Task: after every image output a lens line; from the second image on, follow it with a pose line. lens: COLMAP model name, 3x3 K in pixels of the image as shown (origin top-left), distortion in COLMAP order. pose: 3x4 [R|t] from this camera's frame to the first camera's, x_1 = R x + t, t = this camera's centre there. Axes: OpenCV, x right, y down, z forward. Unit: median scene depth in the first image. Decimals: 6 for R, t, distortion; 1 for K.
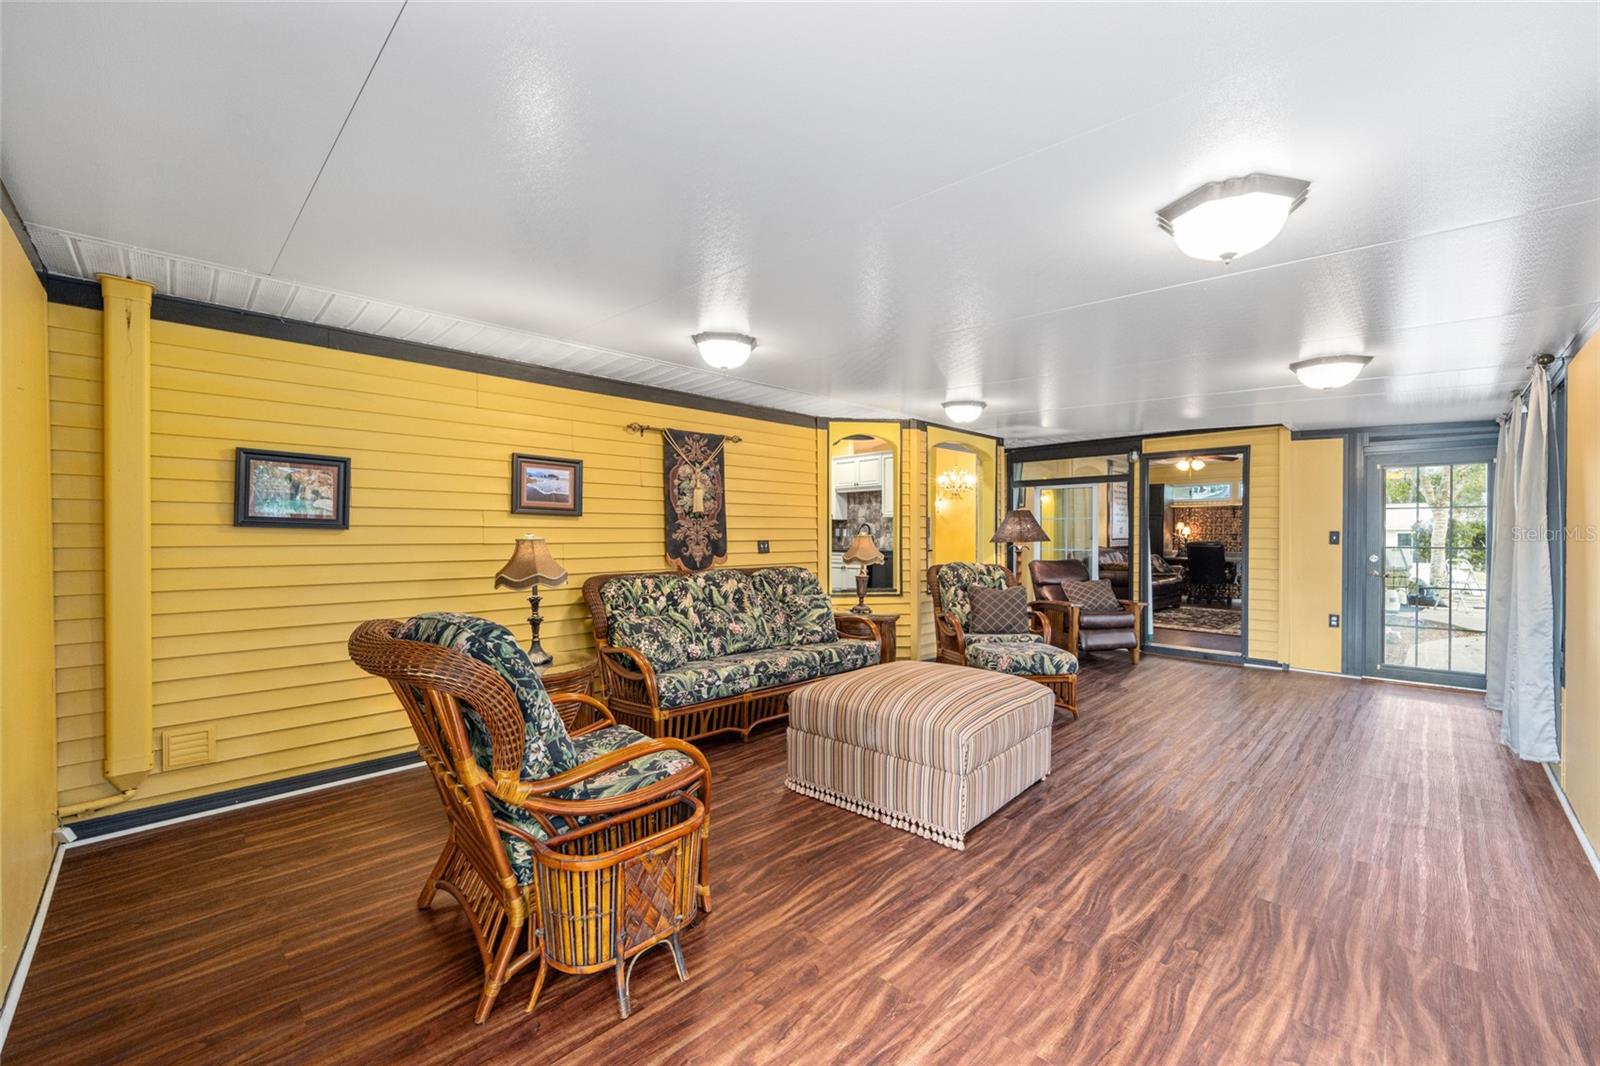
lens RADIAL K [[640.7, 0, 808.2], [0, 640.7, 537.9], [0, 0, 1]] dist [0.000410, -0.000011]
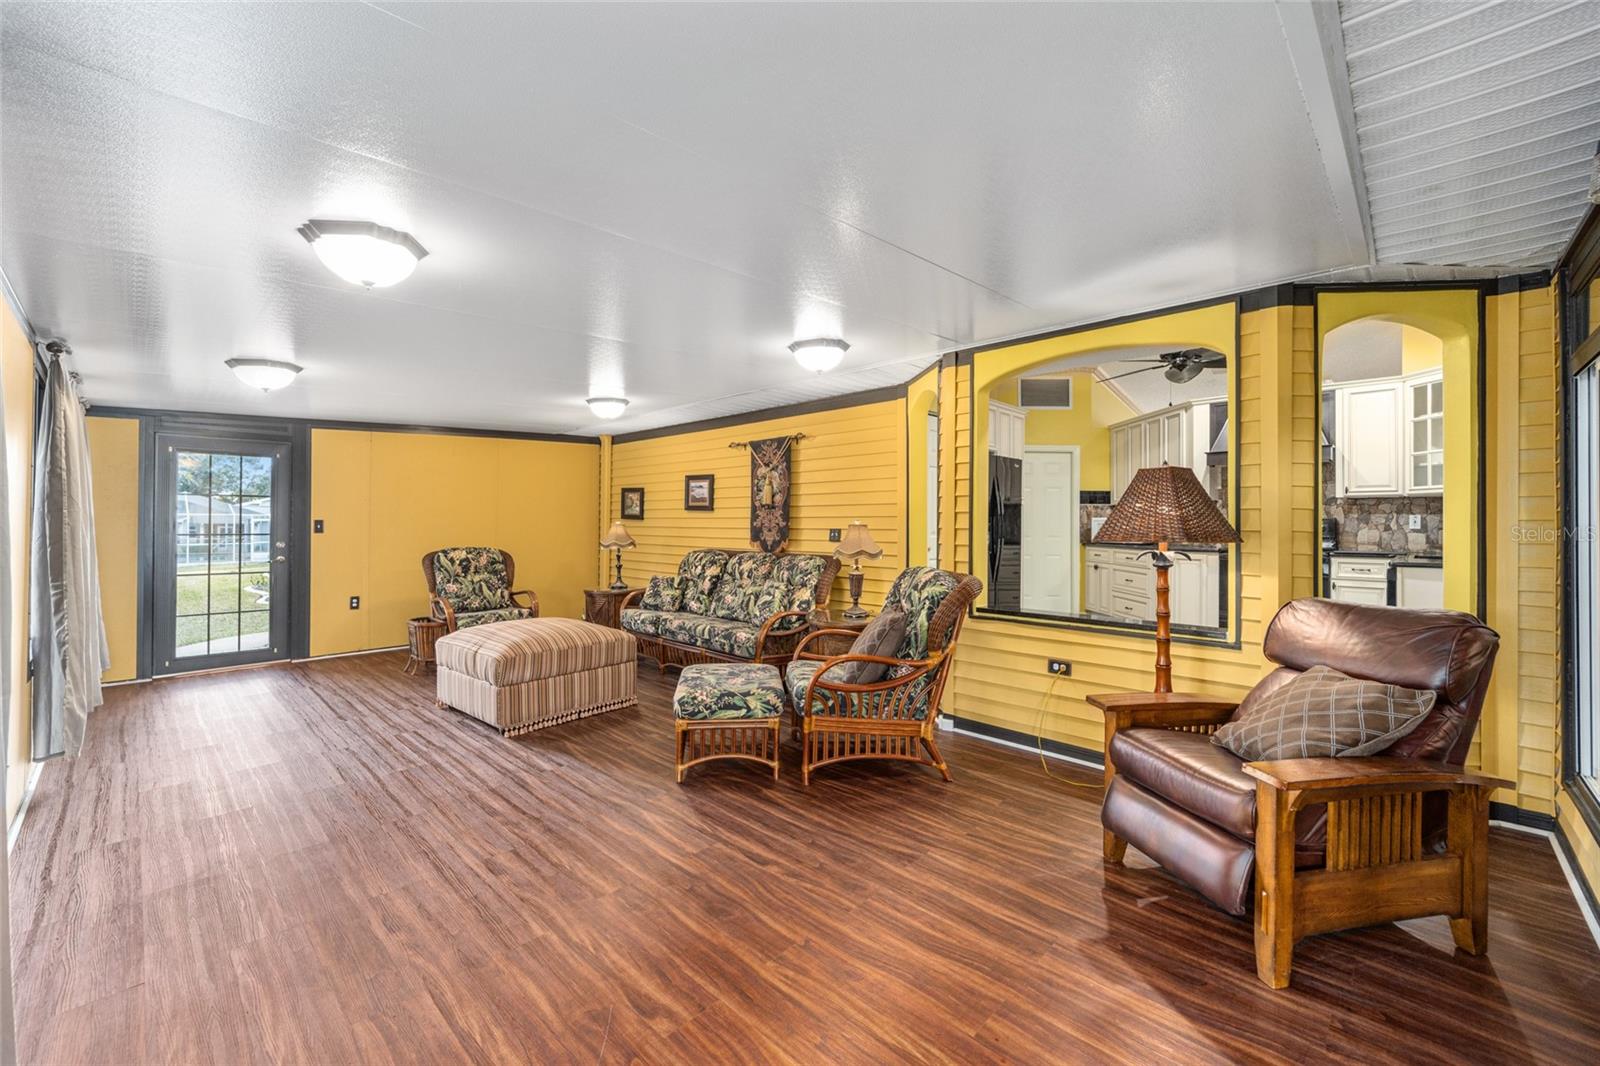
lens RADIAL K [[649.3, 0, 793.4], [0, 649.3, 515.2], [0, 0, 1]] dist [-0.001001, 0.000602]
pose [[0.004802, -0.011466, -0.999923, 1.067021], [-0.010194, 0.999882, -0.011515, -0.006034], [0.999937, 0.010248, 0.004684, 1.048573]]
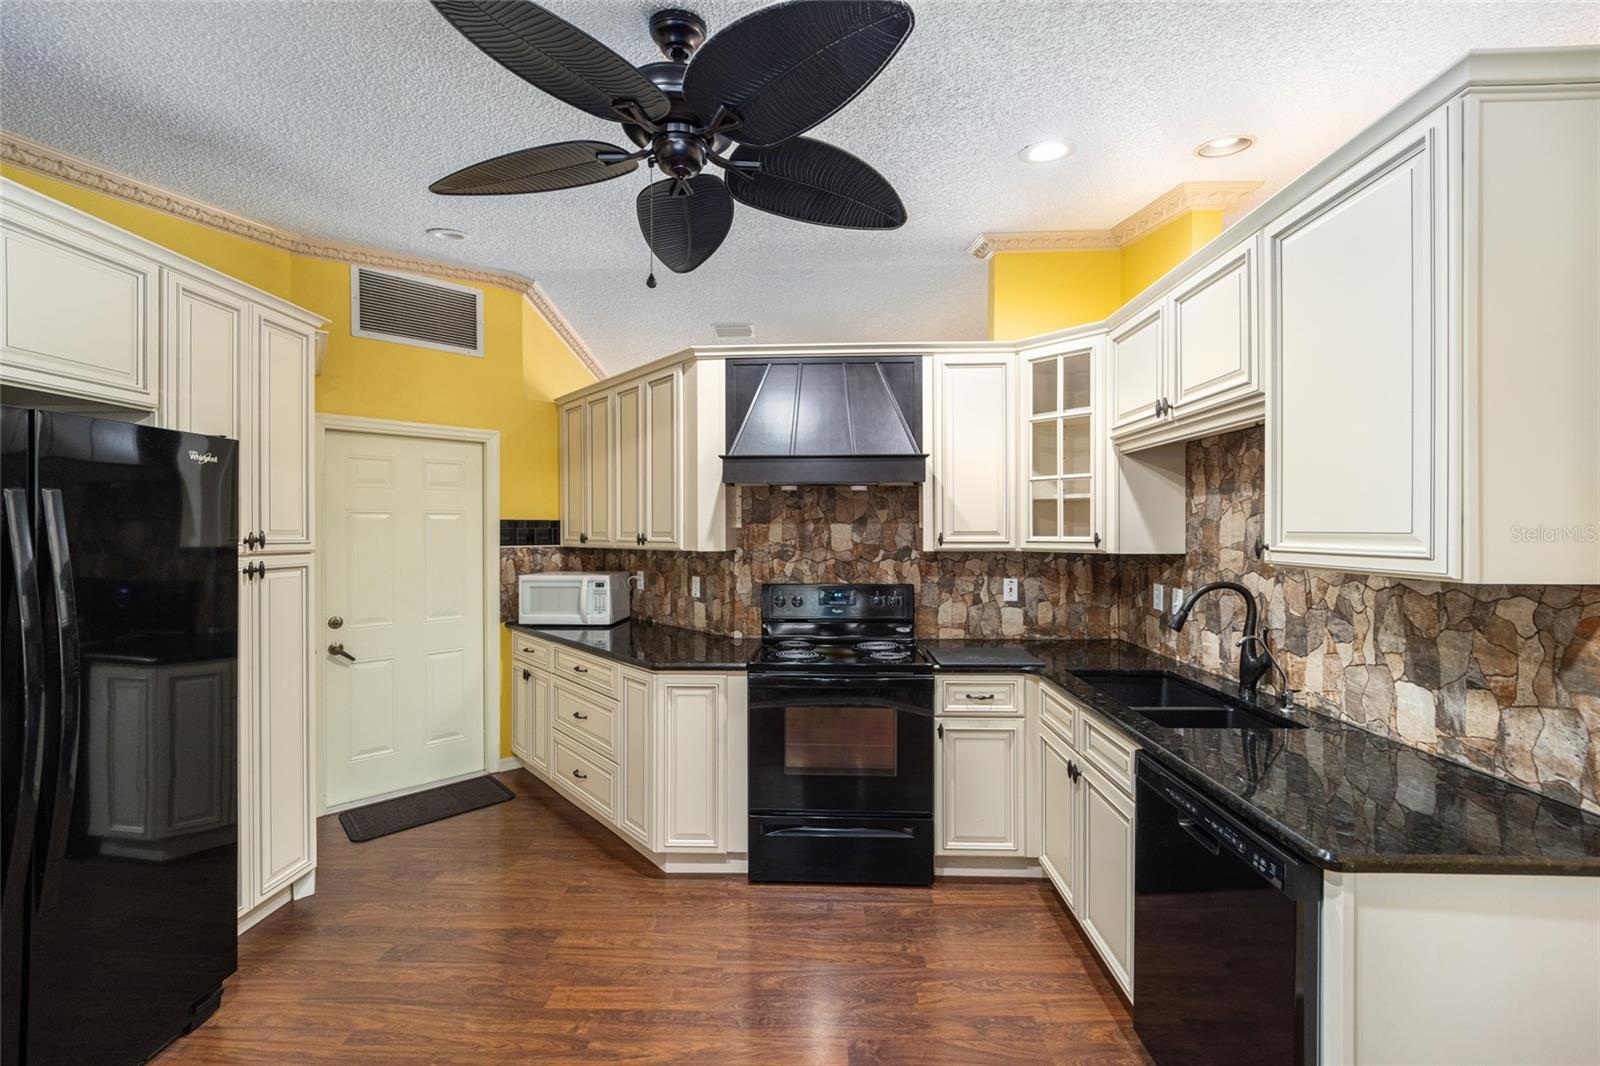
lens RADIAL K [[644.7, 0, 798.4], [0, 644.7, 528.2], [0, 0, 1]] dist [0.002055, 0.000119]
pose [[0.677579, -0.001755, -0.735448, 0.310305], [-0.001229, 0.999993, -0.003518, -0.079957], [0.735449, 0.003287, 0.677572, 1.493696]]
